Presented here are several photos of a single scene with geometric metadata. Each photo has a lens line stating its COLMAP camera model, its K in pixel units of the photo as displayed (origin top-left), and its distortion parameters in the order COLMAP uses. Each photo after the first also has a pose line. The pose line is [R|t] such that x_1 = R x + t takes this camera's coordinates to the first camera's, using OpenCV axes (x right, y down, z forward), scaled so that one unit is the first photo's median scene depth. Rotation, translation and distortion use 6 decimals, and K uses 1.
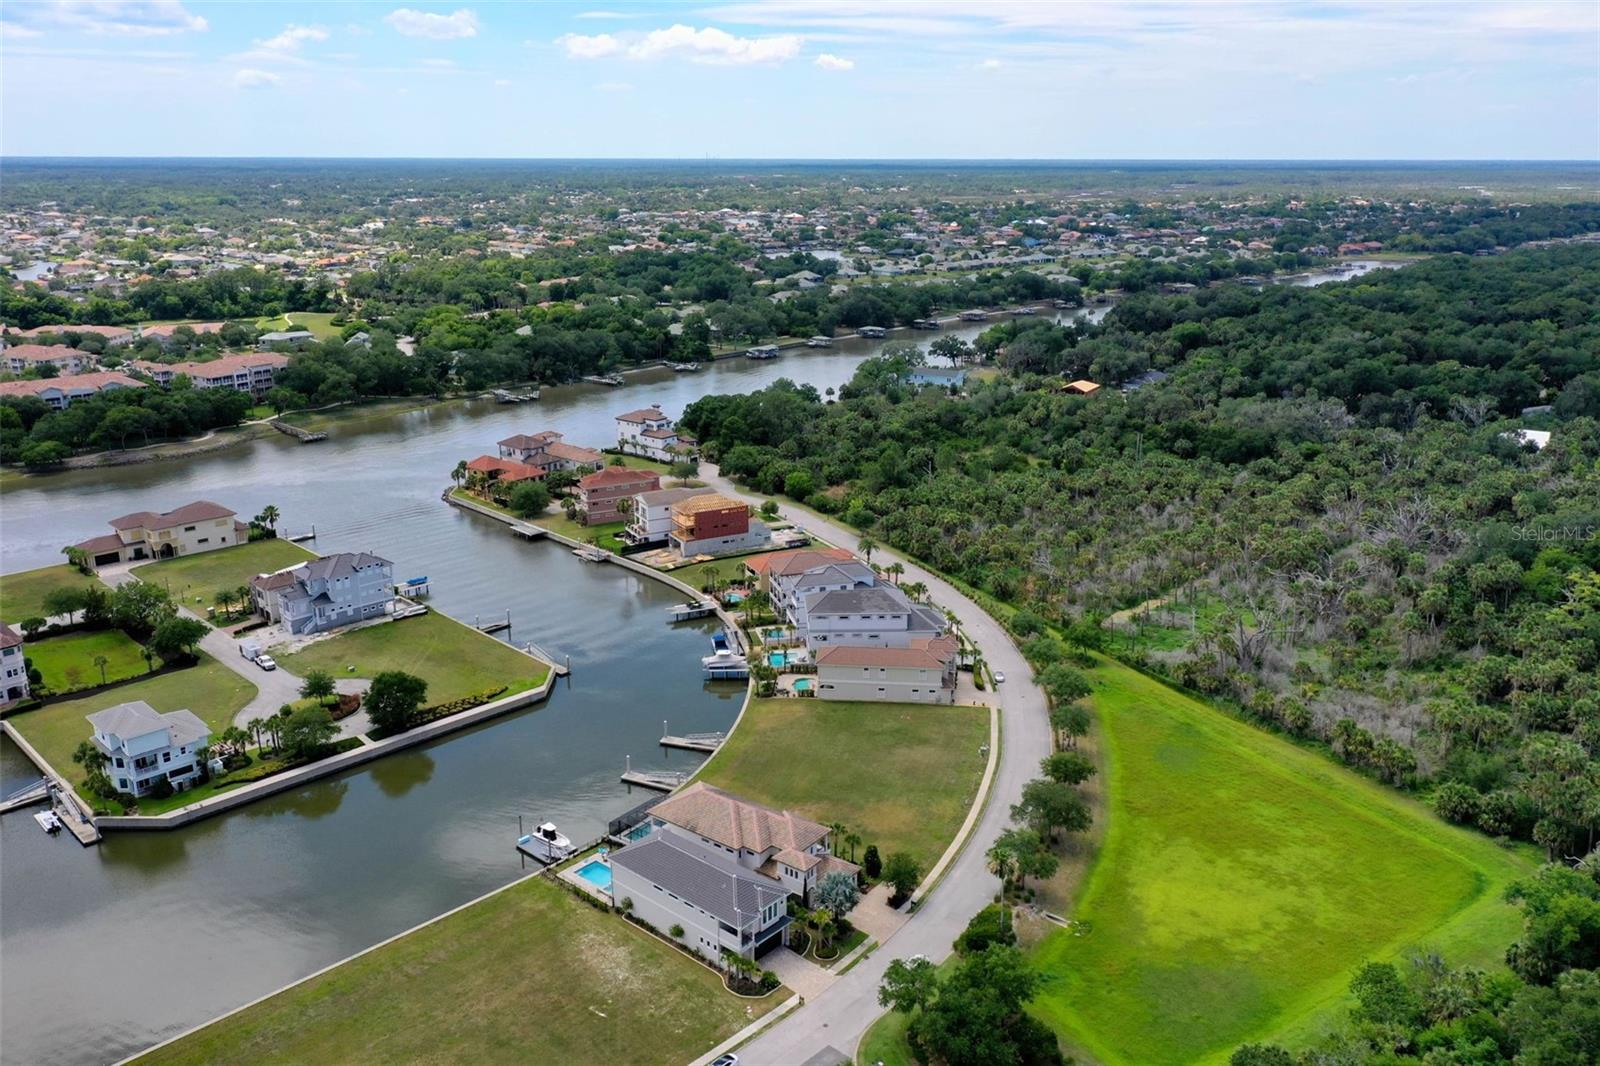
lens RADIAL K [[1267.2, 0, 794.1], [0, 1267.2, 531.0], [0, 0, 1]] dist [0.004396, 0.006331]
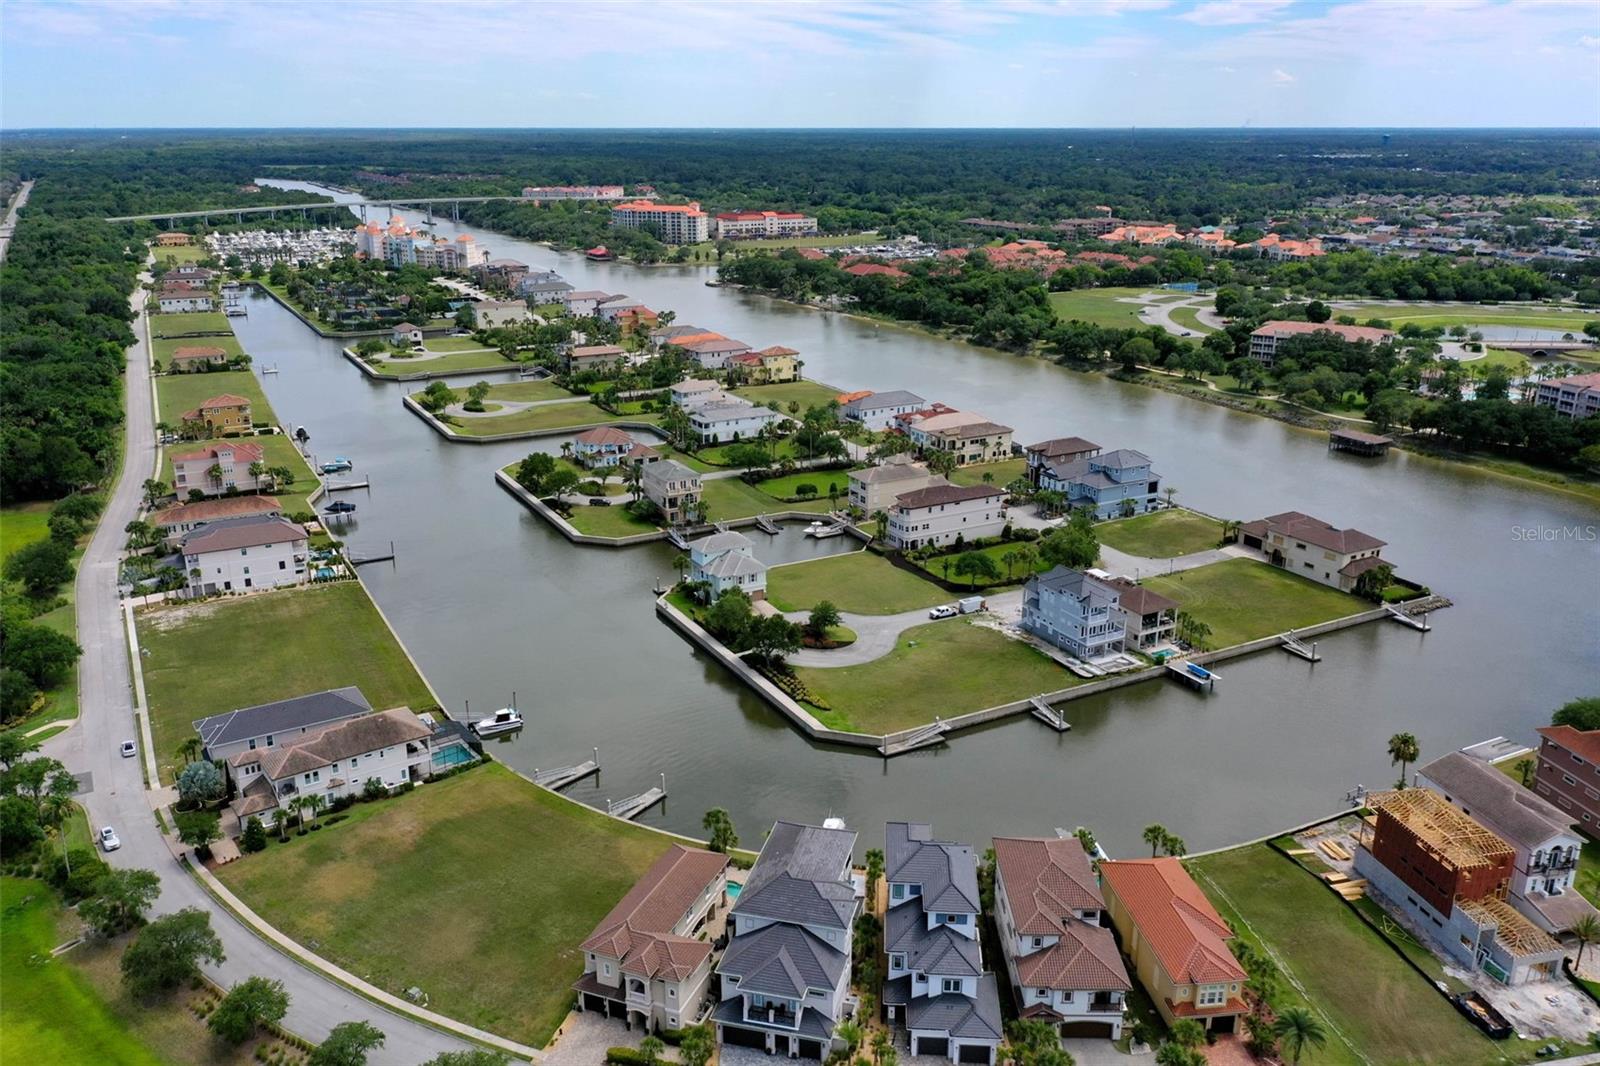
lens RADIAL K [[1267.2, 0, 794.1], [0, 1267.2, 531.0], [0, 0, 1]] dist [0.004396, 0.006331]
pose [[-0.284081, 0.290127, -0.913852, 0.589022], [-0.273331, 0.889065, 0.367225, -0.325968], [0.919015, 0.354105, -0.173266, 1.112179]]
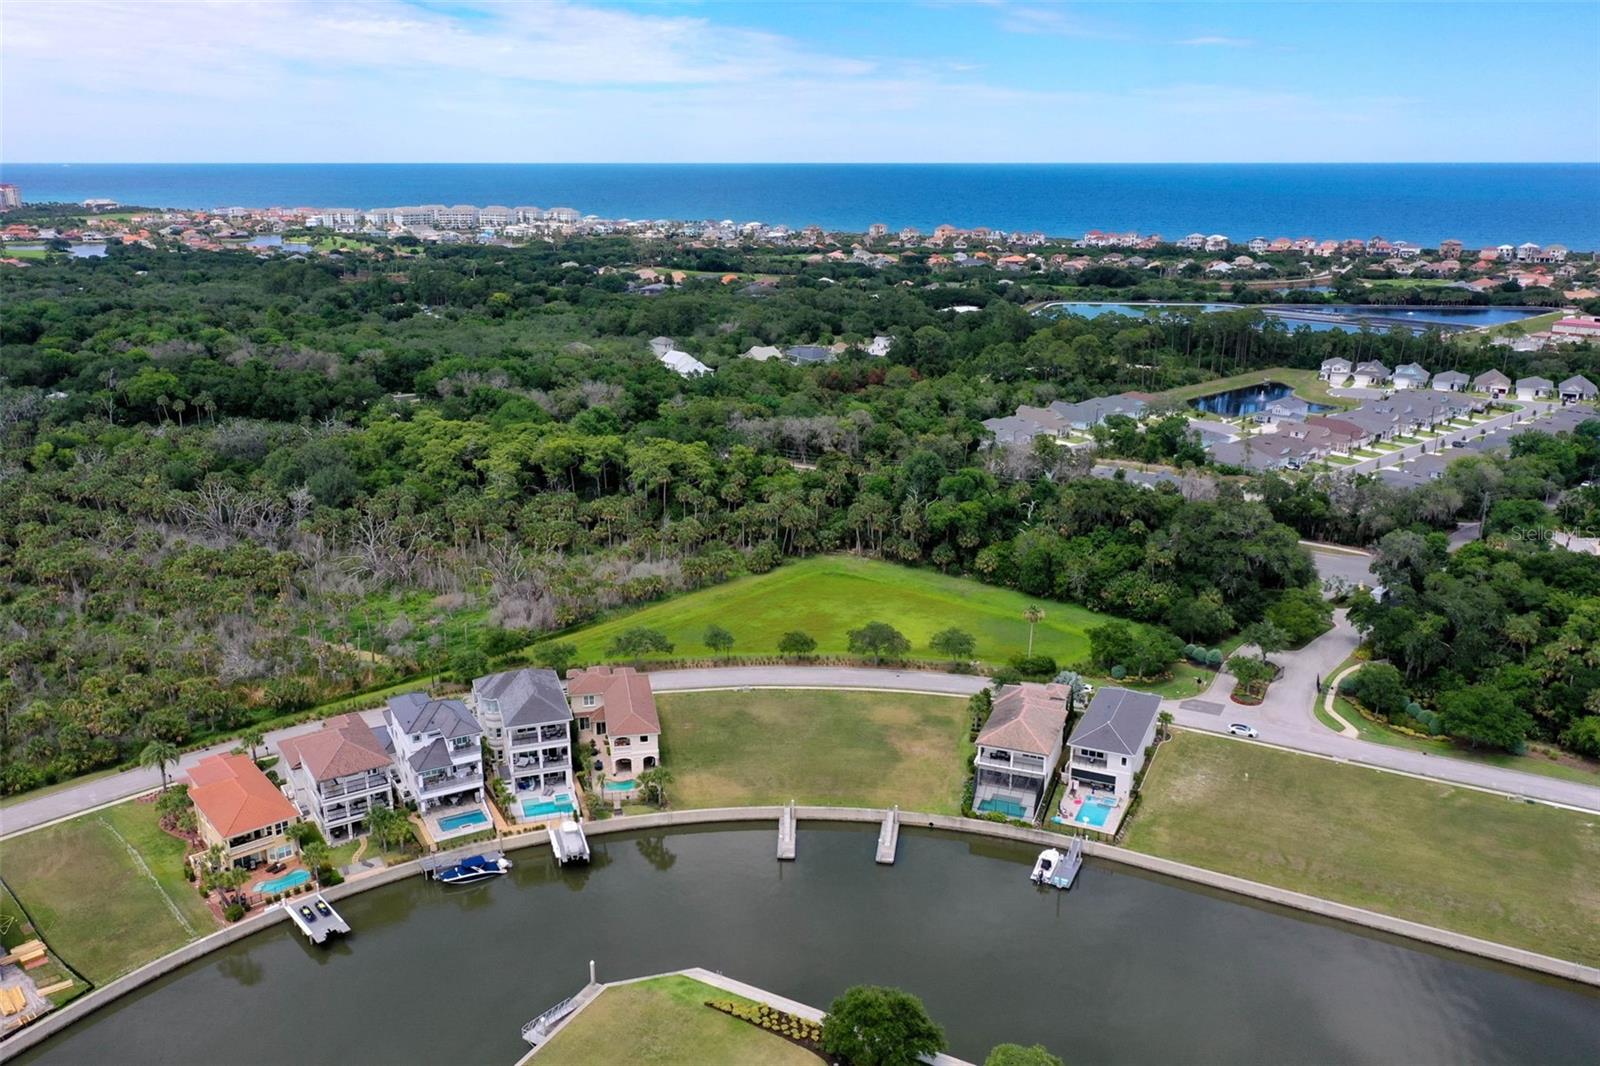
lens RADIAL K [[1267.3, 0, 800.0], [0, 1267.3, 533.0], [0, 0, 1]] dist [0.005792, 0.002548]
pose [[-0.279815, -0.275569, 0.919655, -0.761729], [0.268453, 0.897250, 0.350535, -0.292141], [-0.921757, 0.344969, -0.177087, 1.008594]]
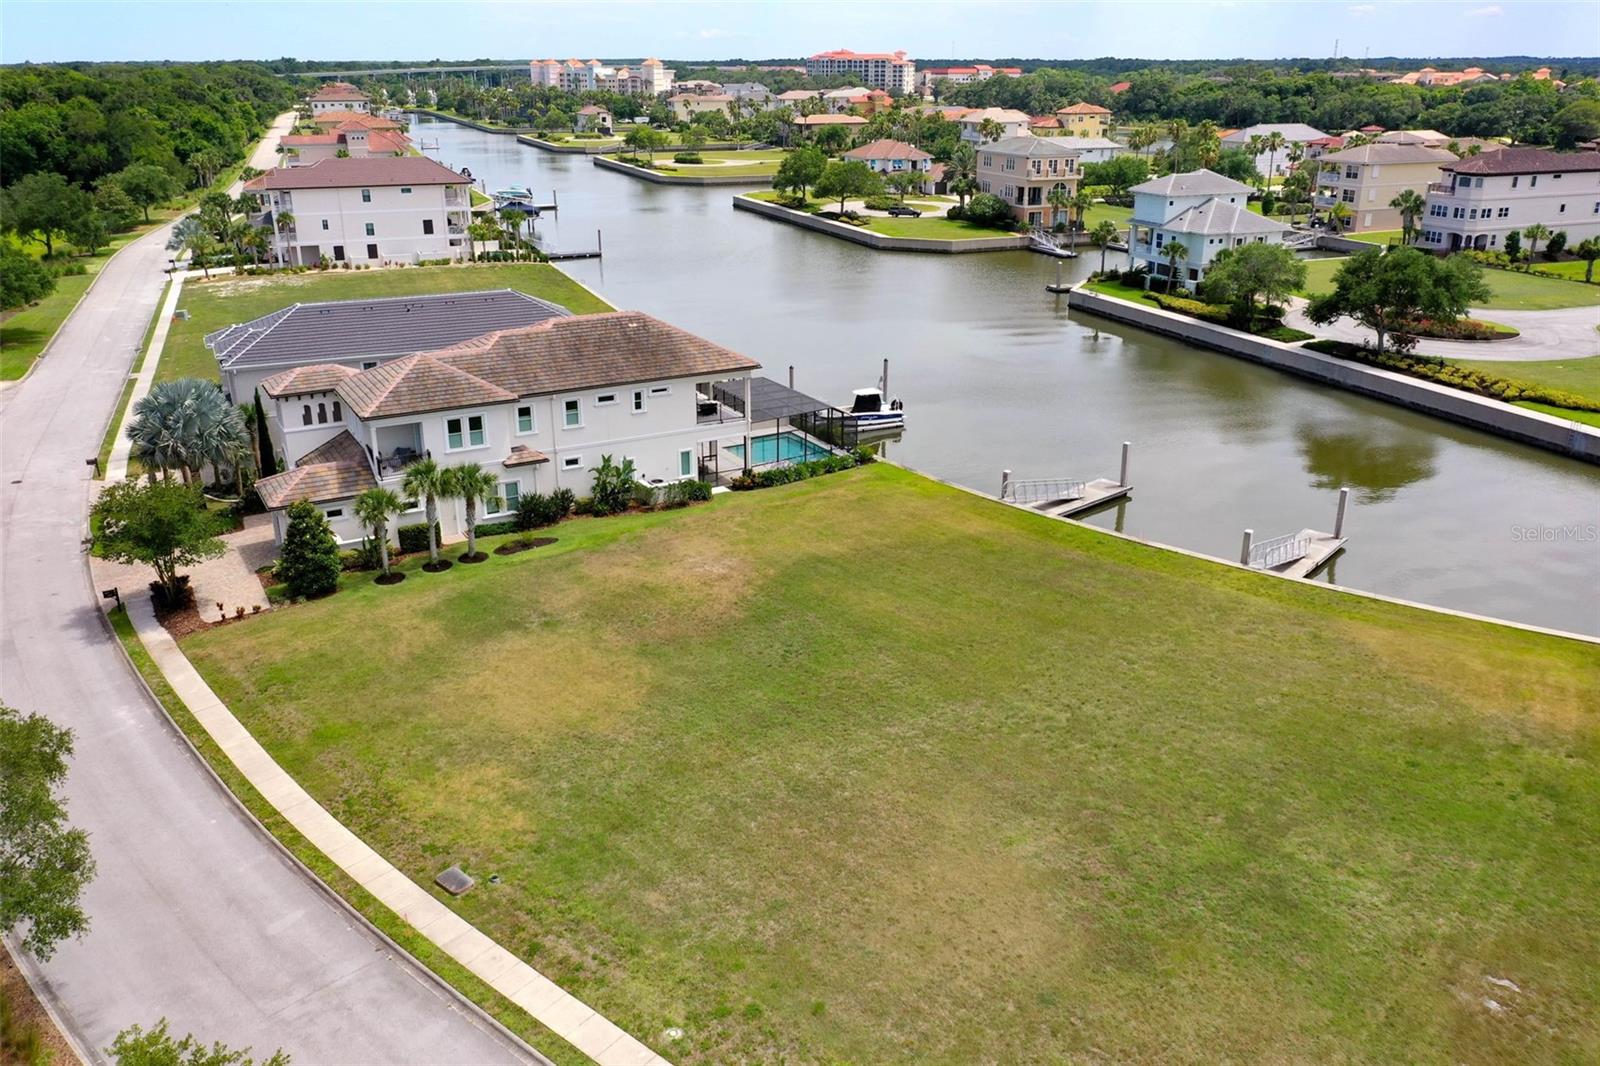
lens RADIAL K [[1249.4, 0, 796.6], [0, 1249.4, 537.0], [0, 0, 1]] dist [0.009854, -0.000030]
pose [[-0.394797, 0.324407, -0.859591, 0.230698], [-0.260235, 0.857792, 0.443250, 0.050209], [0.881143, 0.398689, -0.254231, 0.909027]]
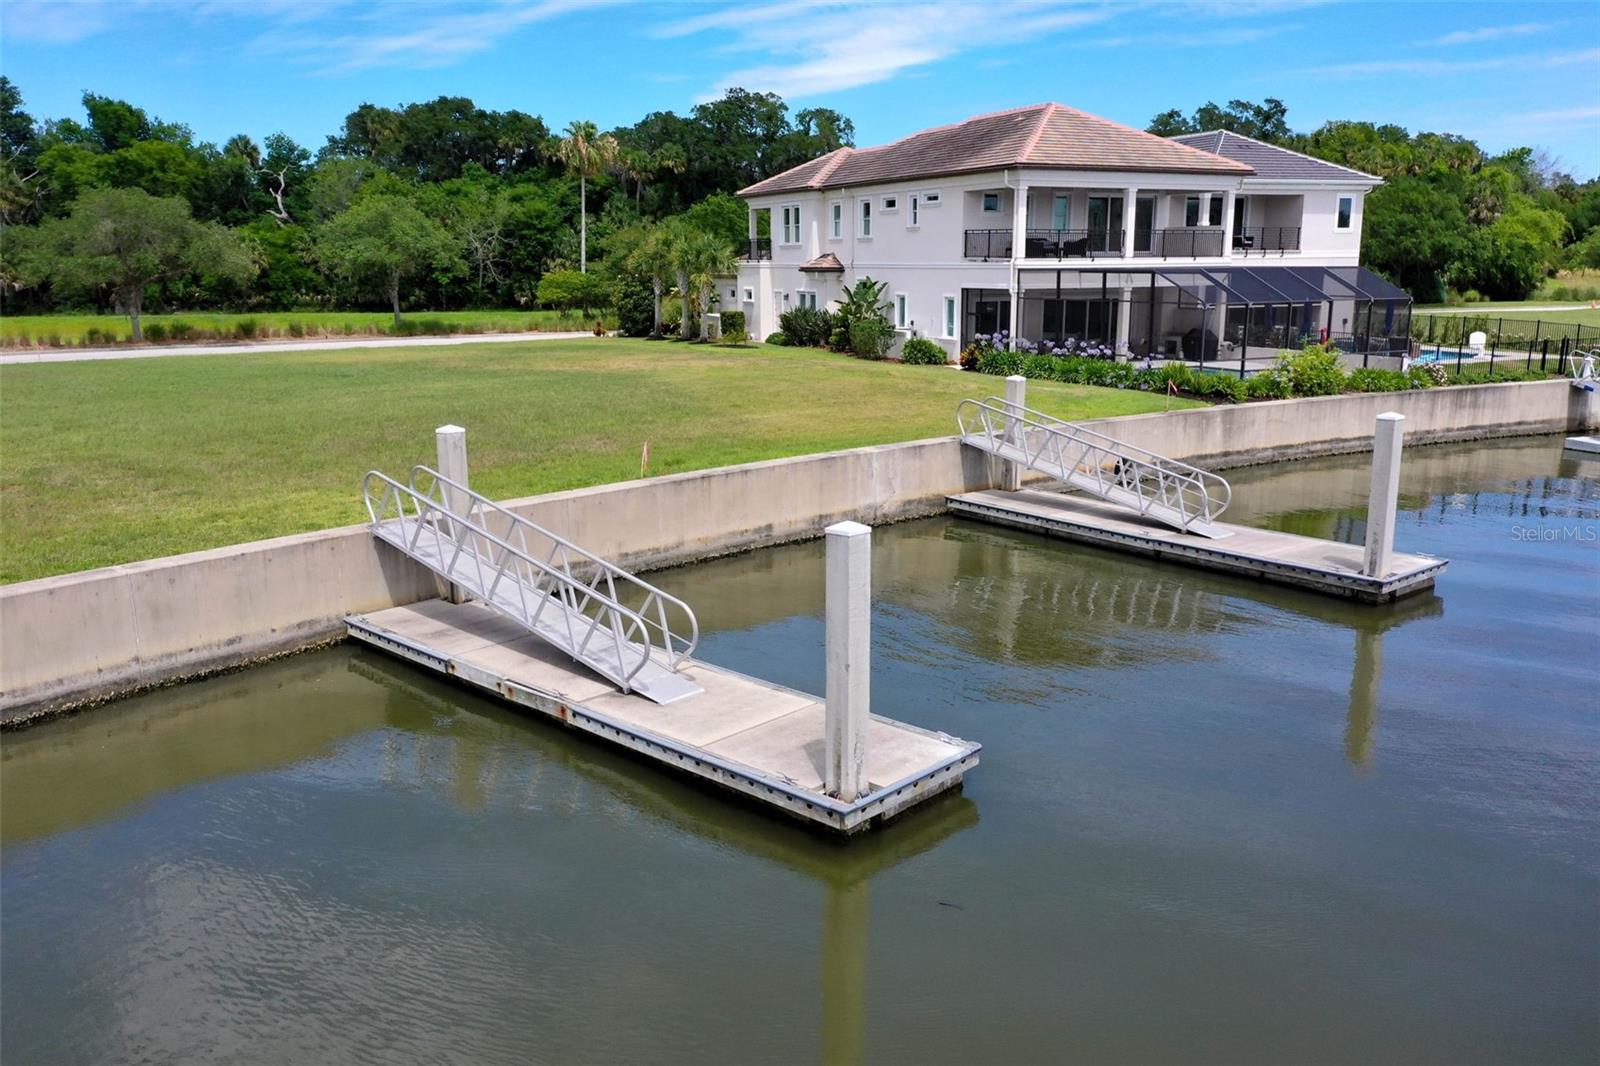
lens RADIAL K [[1267.2, 0, 794.1], [0, 1267.2, 531.0], [0, 0, 1]] dist [0.004396, 0.006331]
pose [[-0.893236, -0.086942, 0.441102, -0.121004], [0.134122, 0.884918, 0.446018, 0.117239], [-0.429116, 0.457561, -0.778780, 0.992392]]
